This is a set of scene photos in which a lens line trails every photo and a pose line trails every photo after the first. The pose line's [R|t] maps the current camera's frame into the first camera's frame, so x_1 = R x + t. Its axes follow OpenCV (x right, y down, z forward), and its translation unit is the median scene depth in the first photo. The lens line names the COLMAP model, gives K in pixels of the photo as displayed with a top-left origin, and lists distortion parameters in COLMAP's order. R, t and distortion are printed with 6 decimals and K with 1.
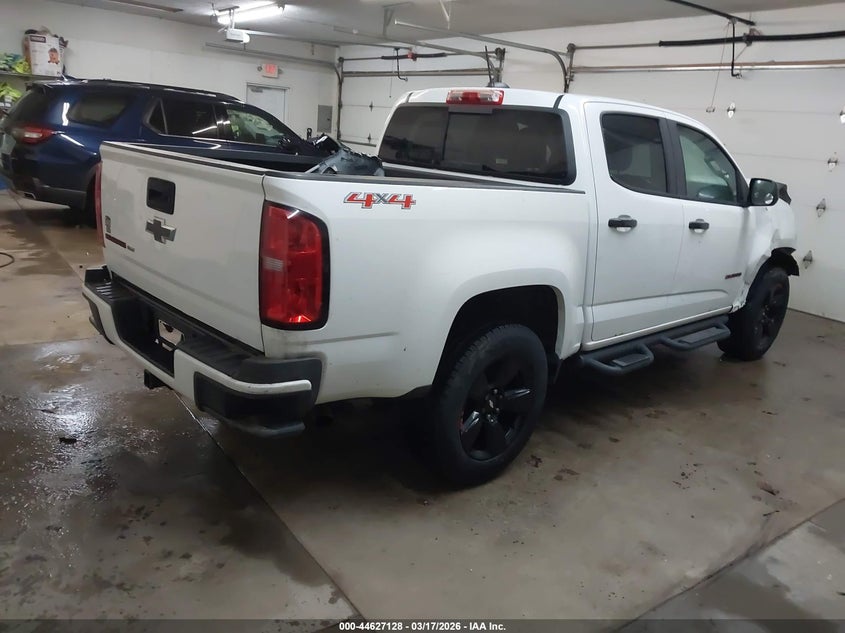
lens RADIAL K [[659.7, 0, 428.3], [0, 659.7, 315.8], [0, 0, 1]] dist [-0.002884, 0.002523]
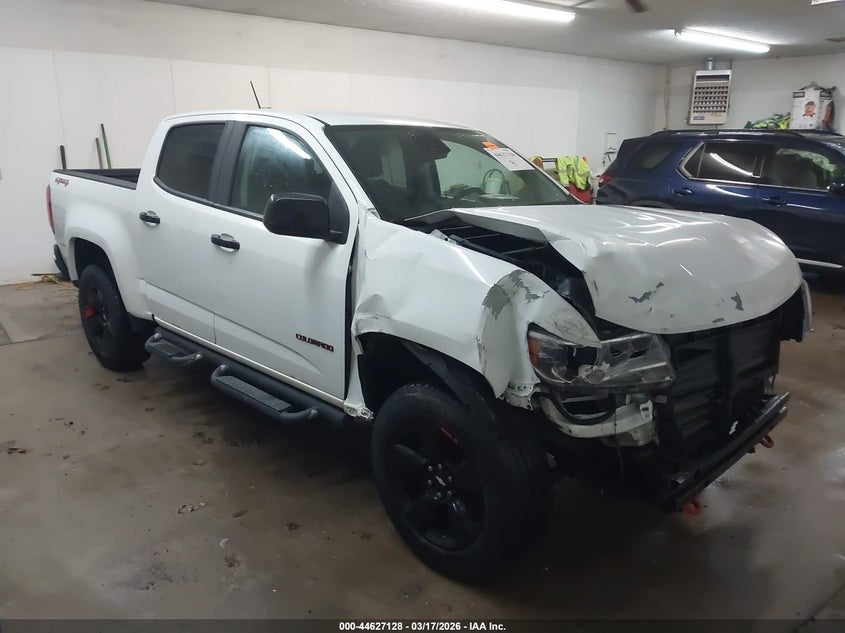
lens RADIAL K [[659.7, 0, 428.3], [0, 659.7, 315.8], [0, 0, 1]] dist [-0.002884, 0.002523]
pose [[0.031464, 0.173143, -0.984394, 1.223998], [-0.275110, 0.948340, 0.158008, -0.243756], [0.960898, 0.265845, 0.077472, 1.173584]]
